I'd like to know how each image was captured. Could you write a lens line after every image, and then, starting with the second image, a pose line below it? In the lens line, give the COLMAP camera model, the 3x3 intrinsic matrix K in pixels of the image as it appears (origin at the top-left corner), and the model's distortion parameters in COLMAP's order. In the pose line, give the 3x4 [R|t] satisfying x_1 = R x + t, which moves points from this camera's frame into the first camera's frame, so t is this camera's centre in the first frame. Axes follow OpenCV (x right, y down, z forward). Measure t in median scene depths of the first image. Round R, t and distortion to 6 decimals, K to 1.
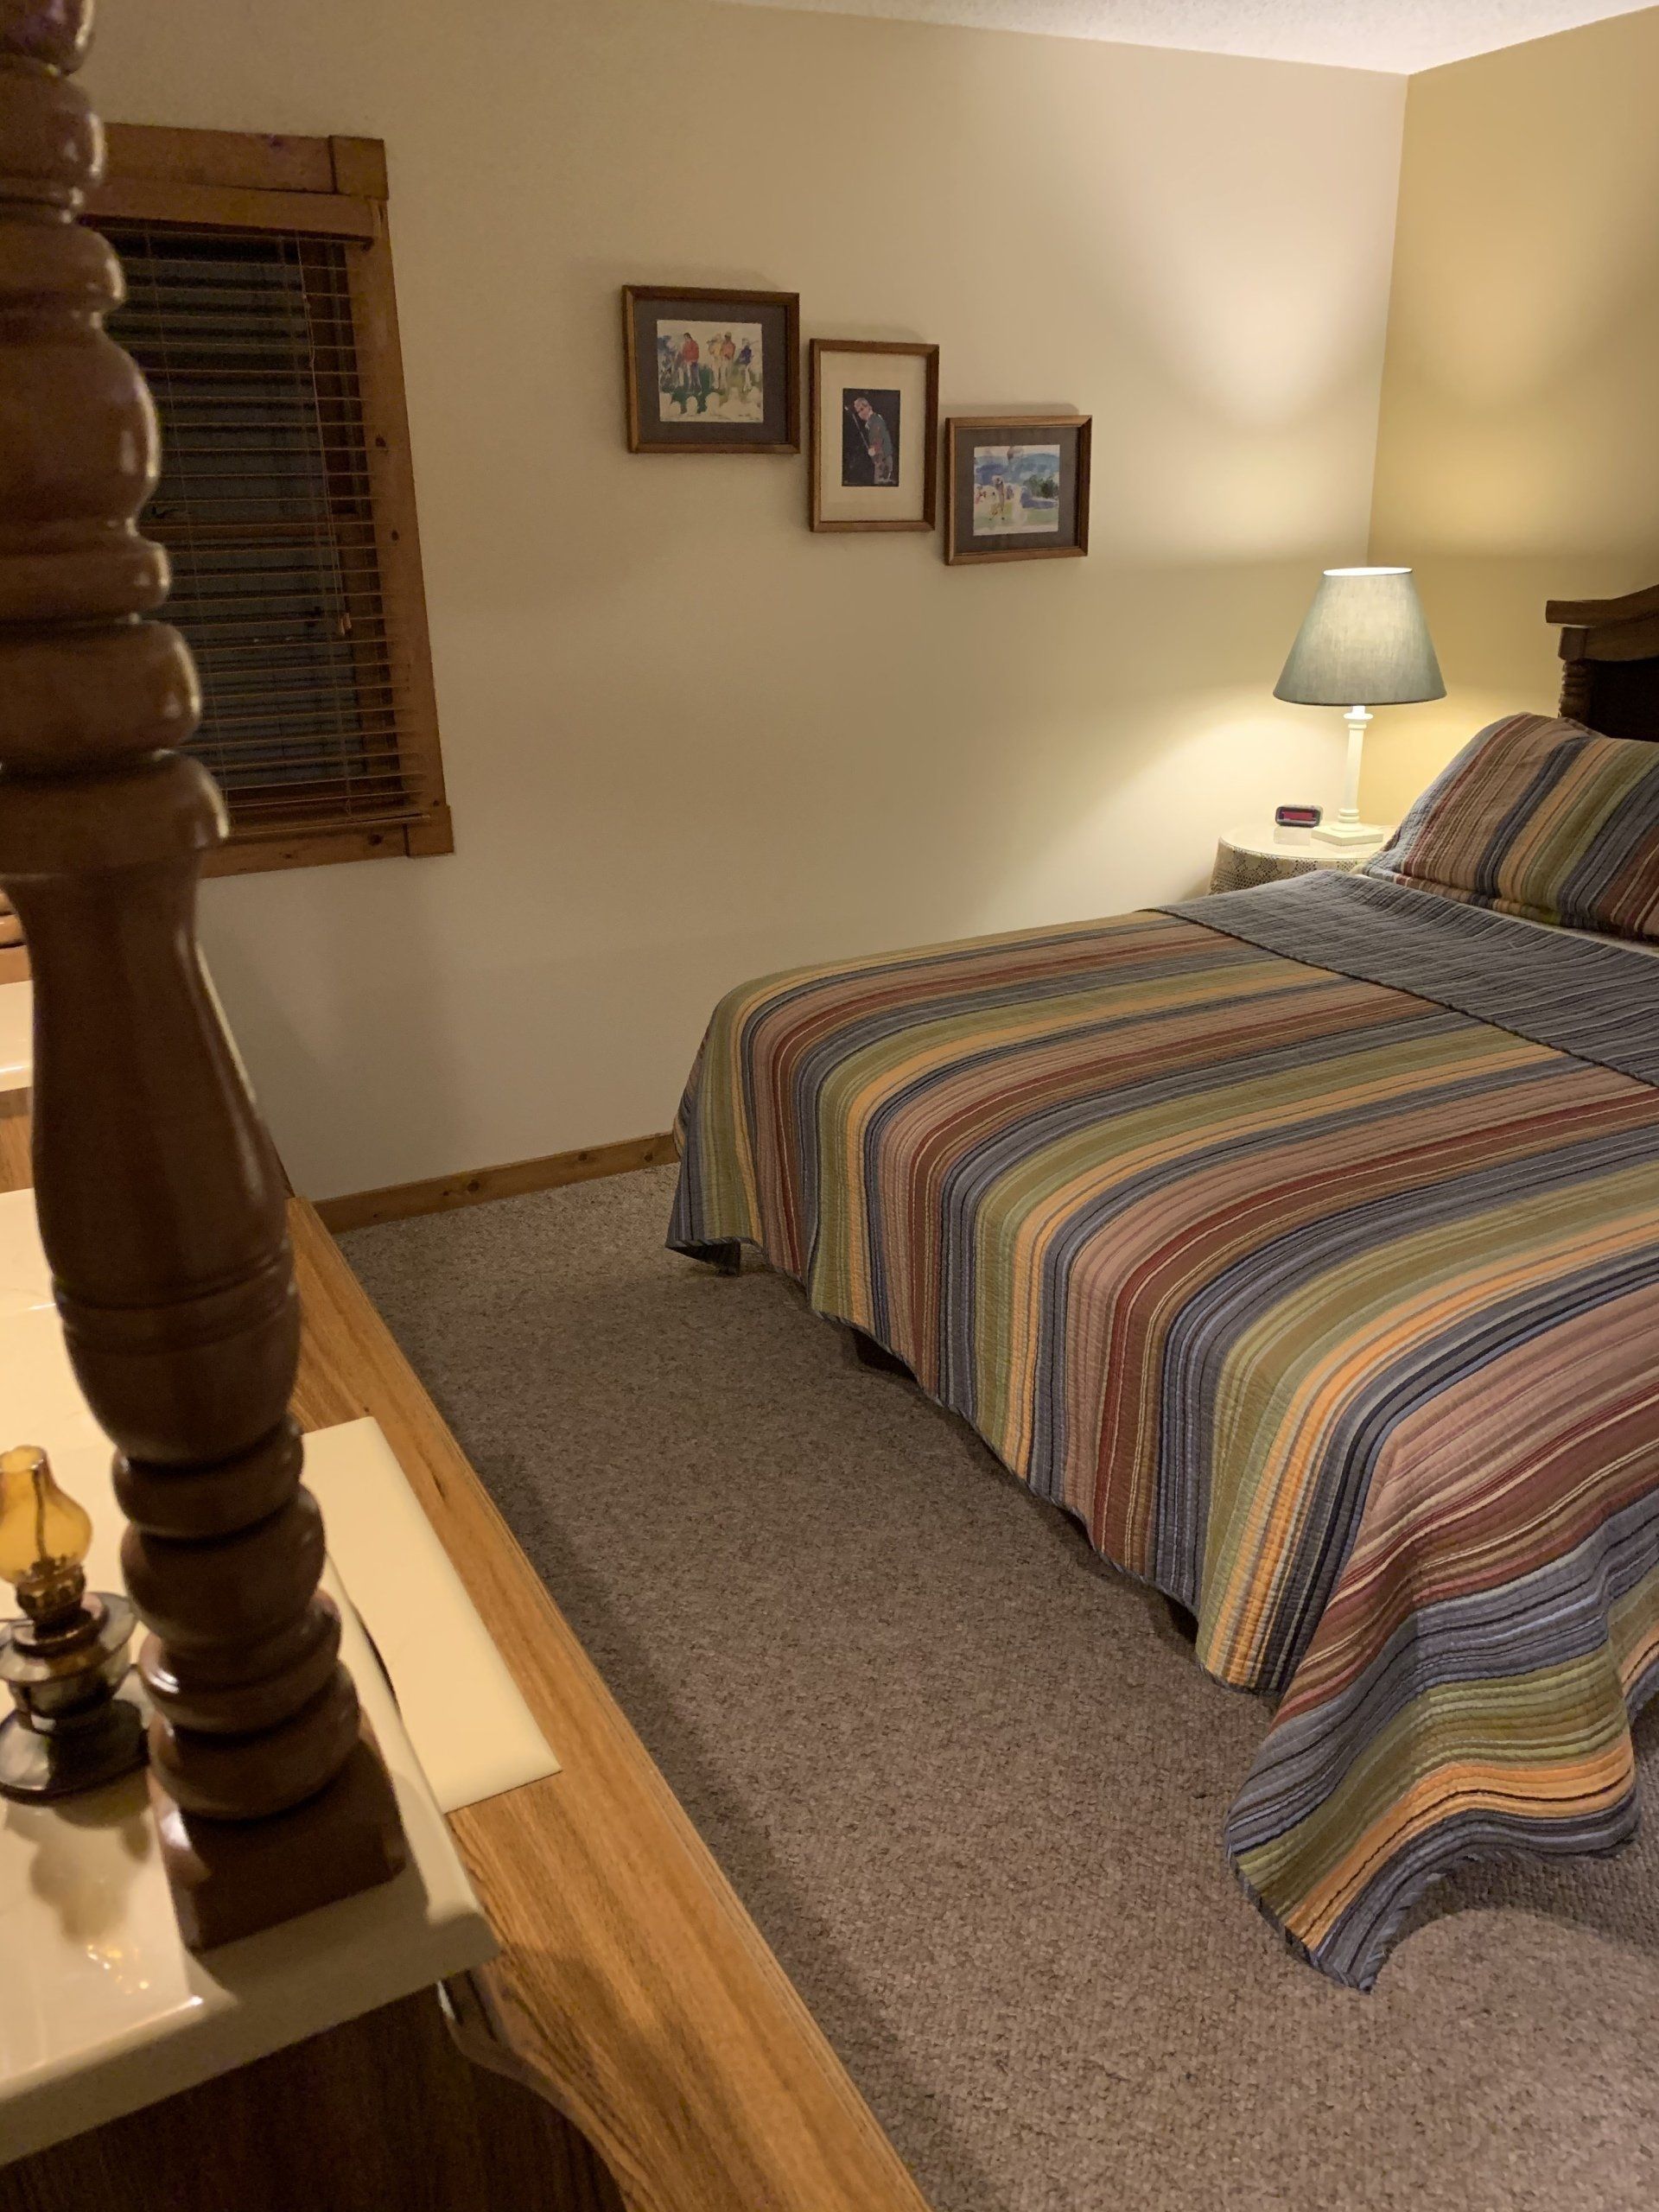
lens RADIAL K [[1660.3, 0, 830.0], [0, 1660.3, 1108.7], [0, 0, 1]] dist [0.006418, -0.034140]
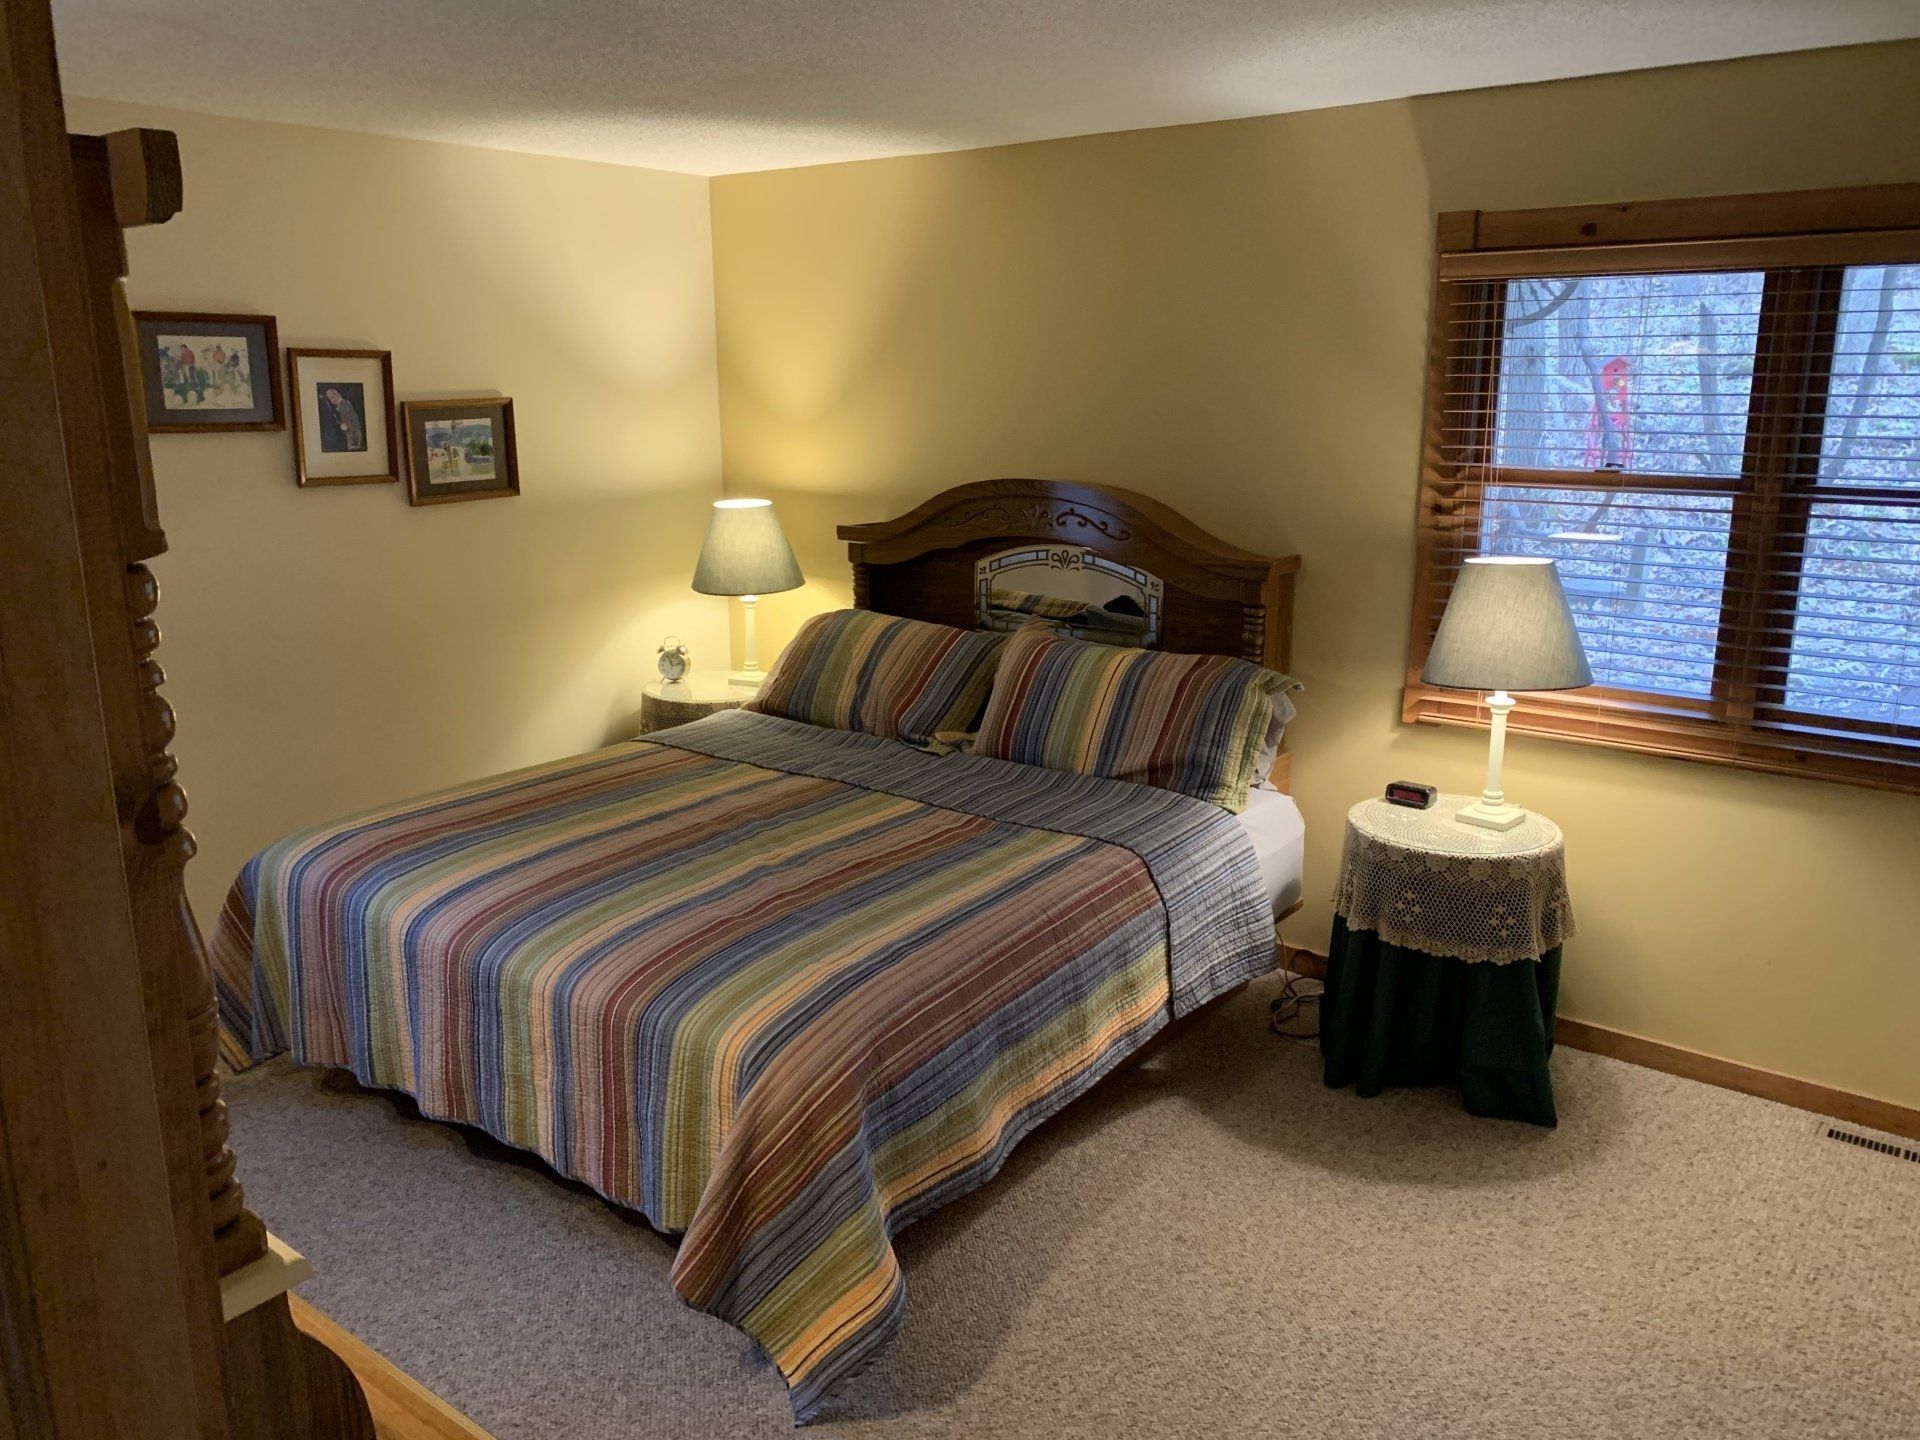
lens RADIAL K [[1441.1, 0, 964.8], [0, 1441.1, 721.3], [0, 0, 1]] dist [0.006418, -0.034140]
pose [[0.906567, -0.081111, 0.414195, -0.021166], [0.128530, 0.987804, -0.087880, 0.001564], [-0.402015, 0.132905, 0.905936, -0.215000]]
